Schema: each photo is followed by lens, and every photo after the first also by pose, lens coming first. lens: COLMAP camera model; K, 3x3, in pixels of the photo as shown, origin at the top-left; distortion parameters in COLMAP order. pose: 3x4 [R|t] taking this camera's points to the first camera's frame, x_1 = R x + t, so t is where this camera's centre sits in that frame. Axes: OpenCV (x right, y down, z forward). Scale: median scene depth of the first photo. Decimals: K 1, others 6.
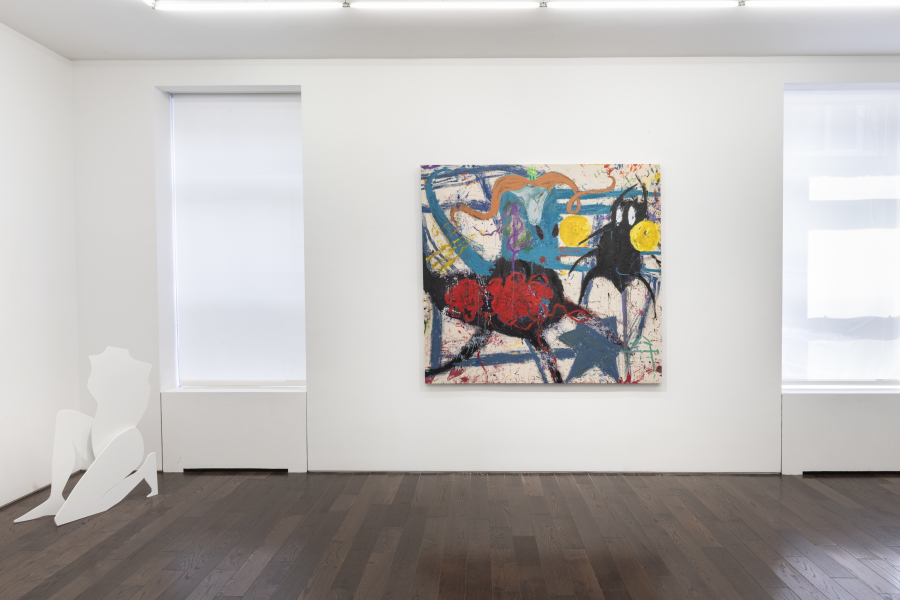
lens RADIAL K [[607.5, 0, 458.6], [0, 607.5, 294.6], [0, 0, 1]] dist [0.001738, 0.001813]
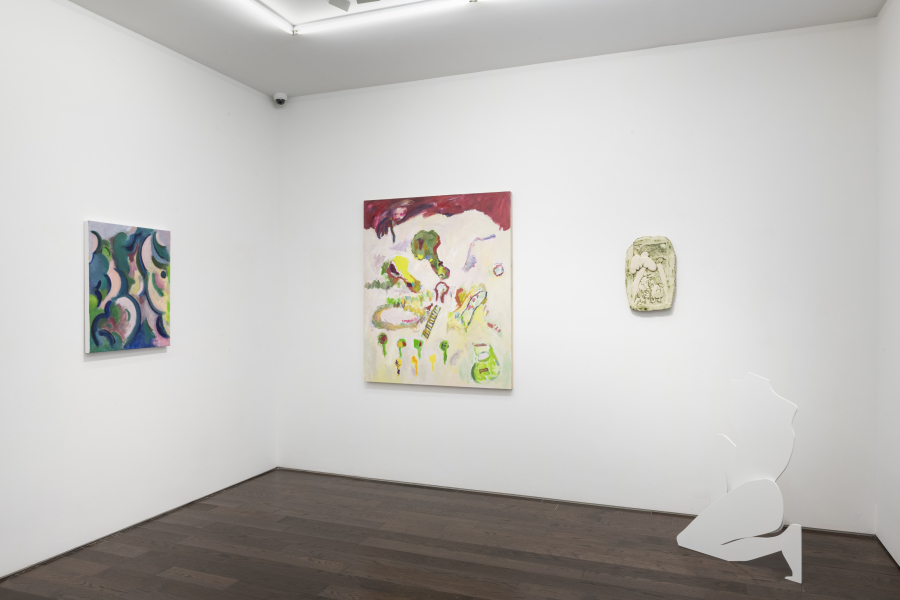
lens RADIAL K [[668.3, 0, 450.7], [0, 668.3, 299.4], [0, 0, 1]] dist [-0.013530, -0.004389]
pose [[-0.320582, 0.012858, -0.947134, 0.331200], [-0.018426, 0.999634, 0.019807, -0.014524], [0.947042, 0.023802, -0.320228, 0.743413]]
